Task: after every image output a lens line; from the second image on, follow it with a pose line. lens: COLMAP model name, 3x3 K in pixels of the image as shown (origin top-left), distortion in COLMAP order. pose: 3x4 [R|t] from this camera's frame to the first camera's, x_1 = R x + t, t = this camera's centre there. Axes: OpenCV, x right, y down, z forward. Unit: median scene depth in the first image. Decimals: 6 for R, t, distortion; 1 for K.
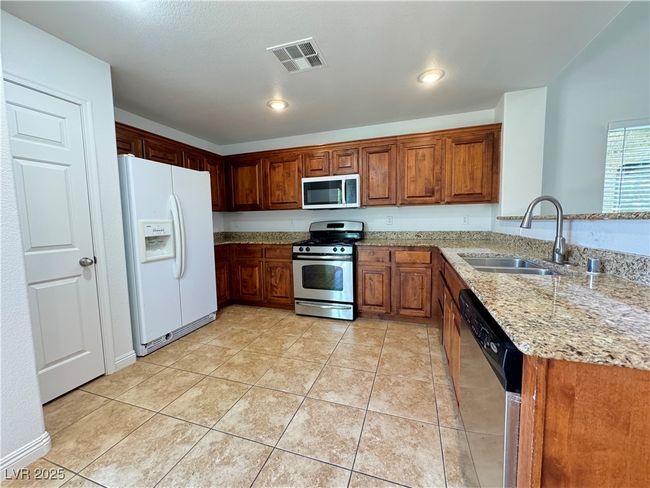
lens RADIAL K [[260.7, 0, 326.4], [0, 260.7, 242.4], [0, 0, 1]] dist [0.001502, 0.000227]
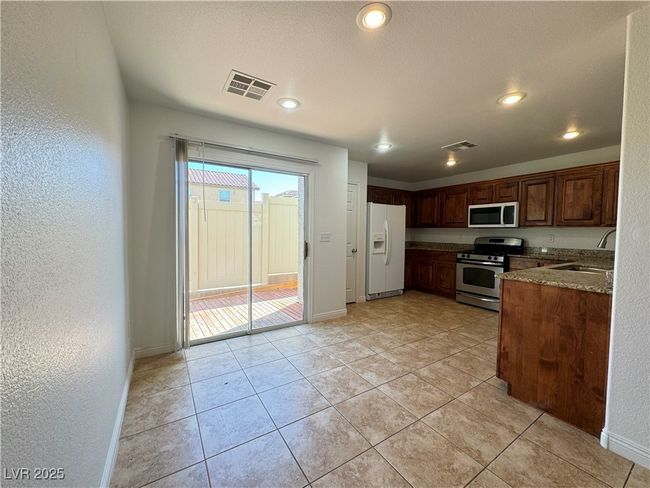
lens RADIAL K [[260.7, 0, 326.8], [0, 260.7, 242.3], [0, 0, 1]] dist [0.001502, 0.000227]
pose [[0.780838, 0.052219, -0.622548, 0.216242], [-0.077595, 0.996891, -0.013706, 0.030723], [0.619897, 0.059008, 0.782462, -0.622339]]
